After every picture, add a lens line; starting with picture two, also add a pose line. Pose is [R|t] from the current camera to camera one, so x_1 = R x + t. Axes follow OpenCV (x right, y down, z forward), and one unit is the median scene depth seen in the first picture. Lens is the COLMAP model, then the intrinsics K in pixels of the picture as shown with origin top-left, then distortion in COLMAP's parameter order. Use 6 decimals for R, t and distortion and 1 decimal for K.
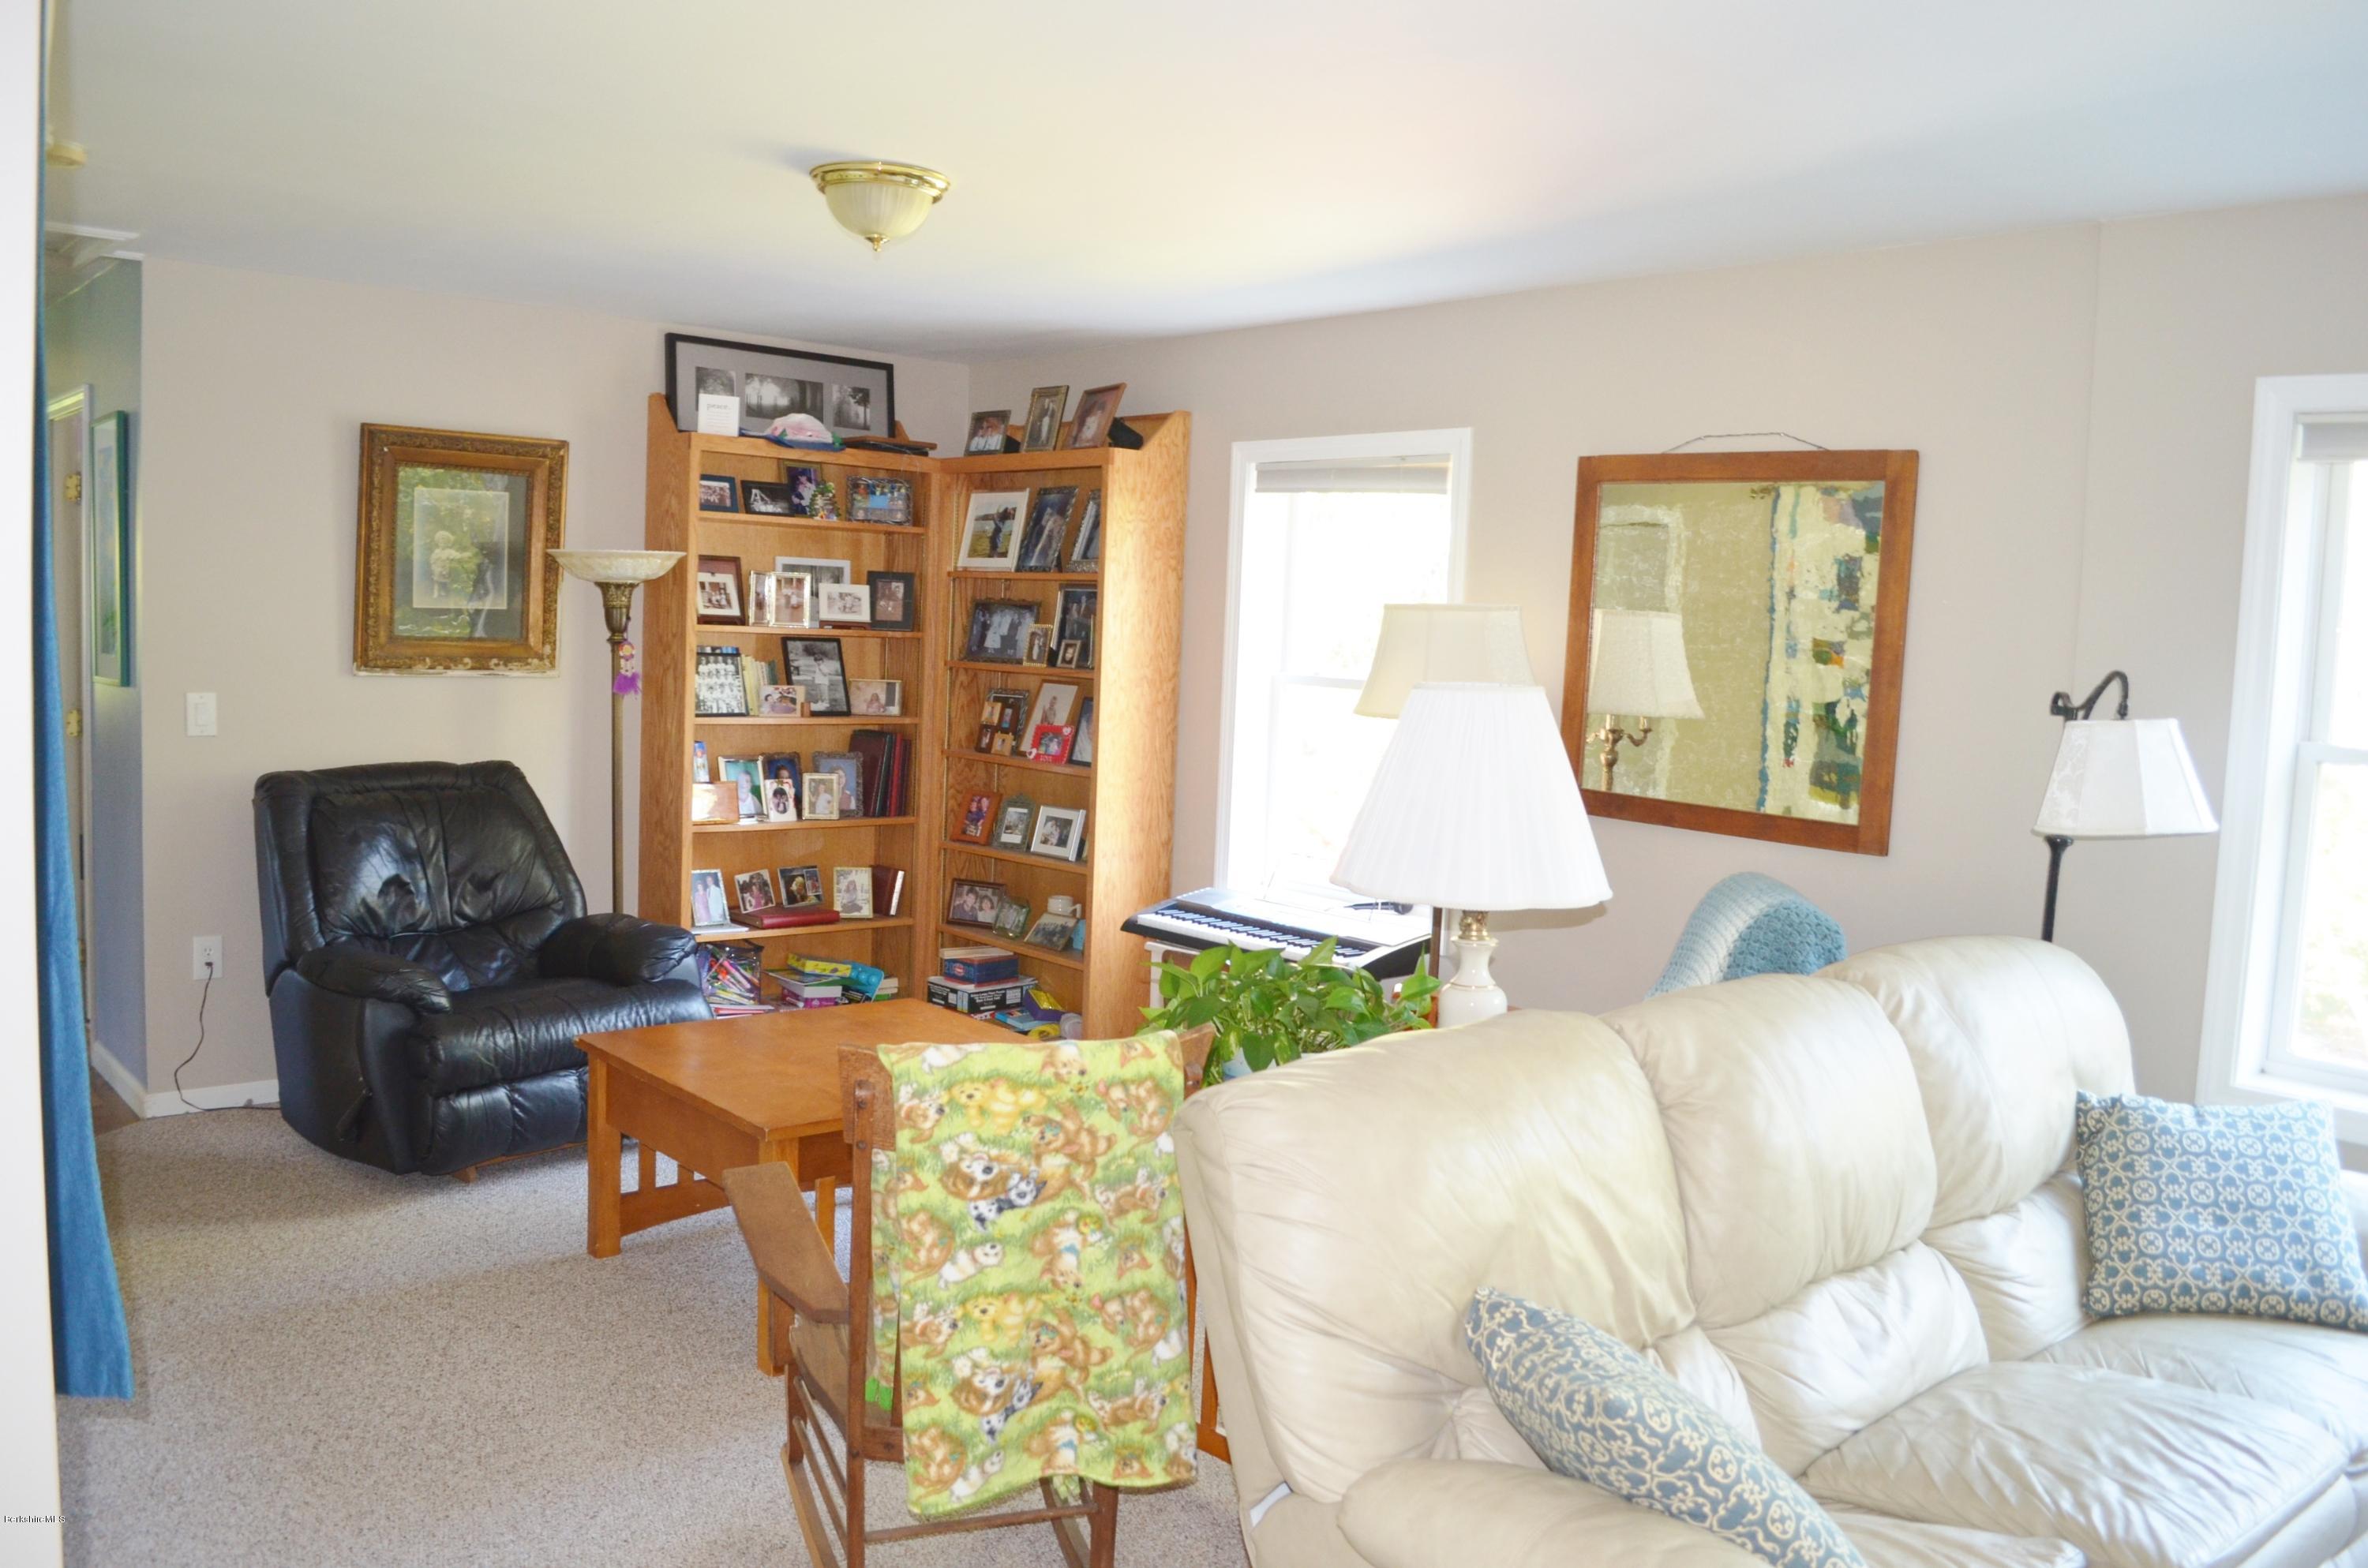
lens RADIAL K [[1857.4, 0, 1190.0], [0, 1857.4, 778.9], [0, 0, 1]] dist [-0.084233, 0.013071]
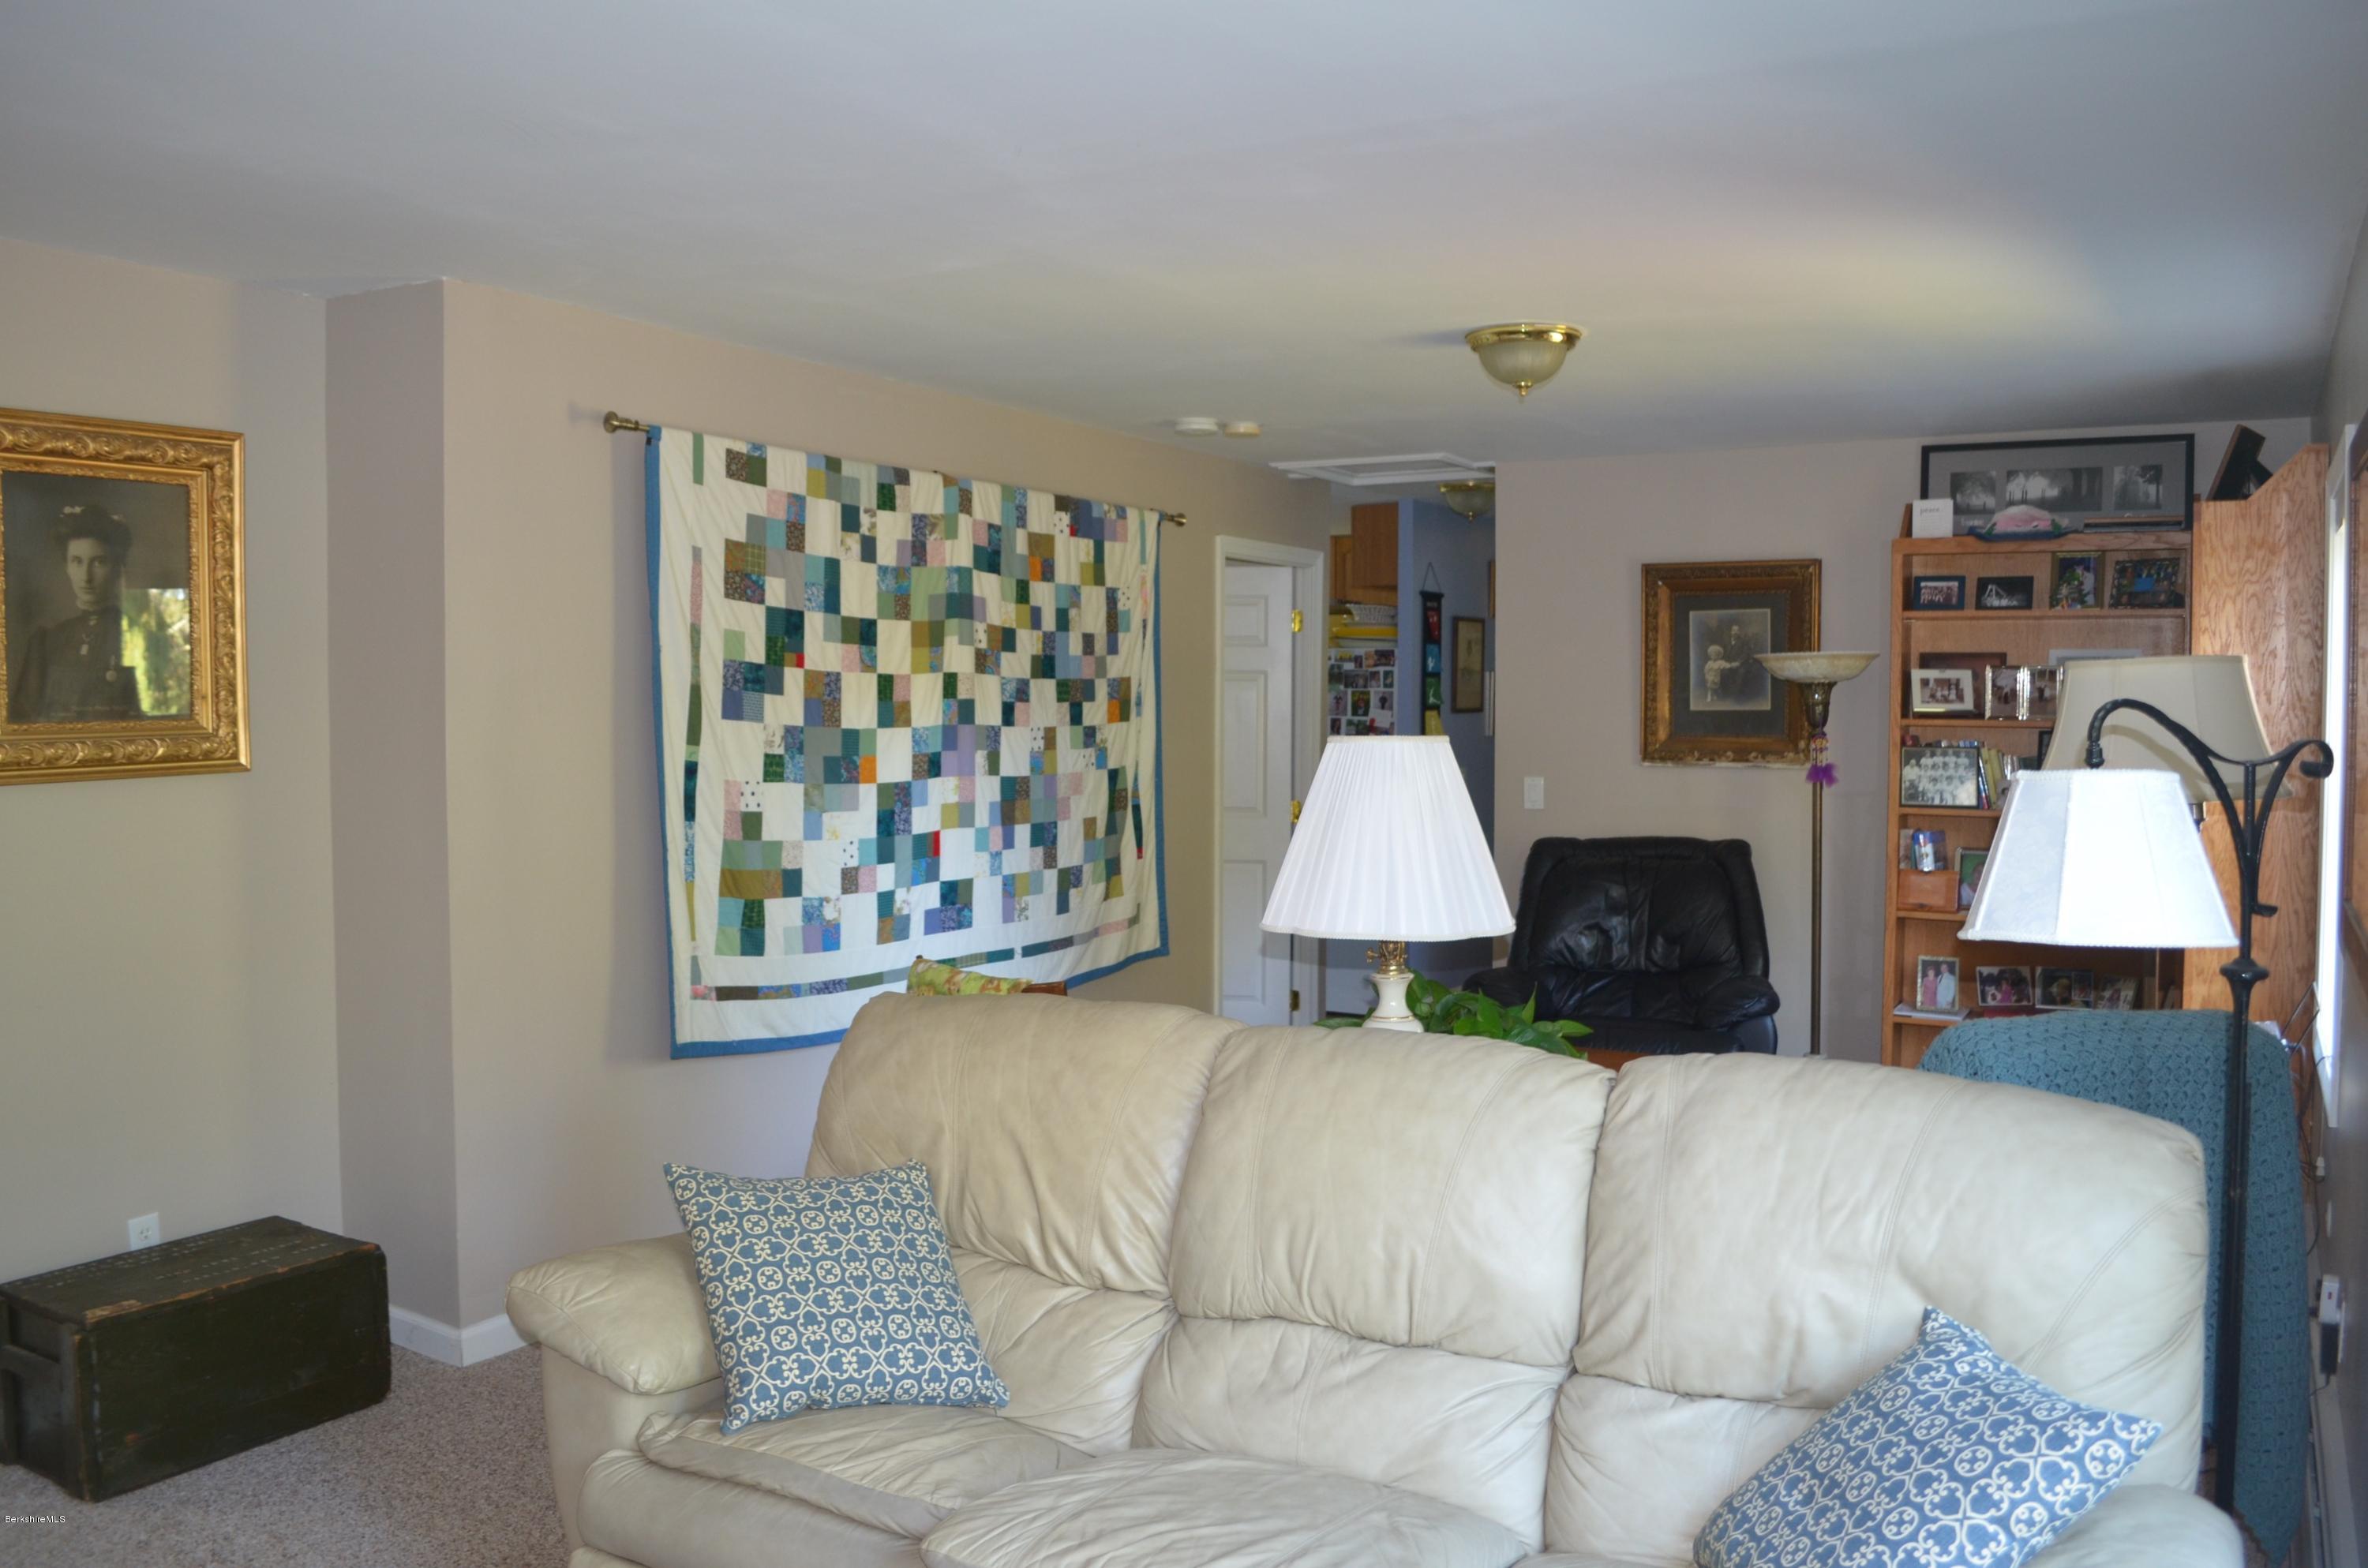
lens RADIAL K [[1857.4, 0, 1194.8], [0, 1857.4, 779.1], [0, 0, 1]] dist [-0.084233, 0.013071]
pose [[0.326510, -0.000463, -0.945194, 1.123768], [-0.069006, 0.997320, -0.024326, 0.007540], [0.942671, 0.073167, 0.325603, 0.531441]]
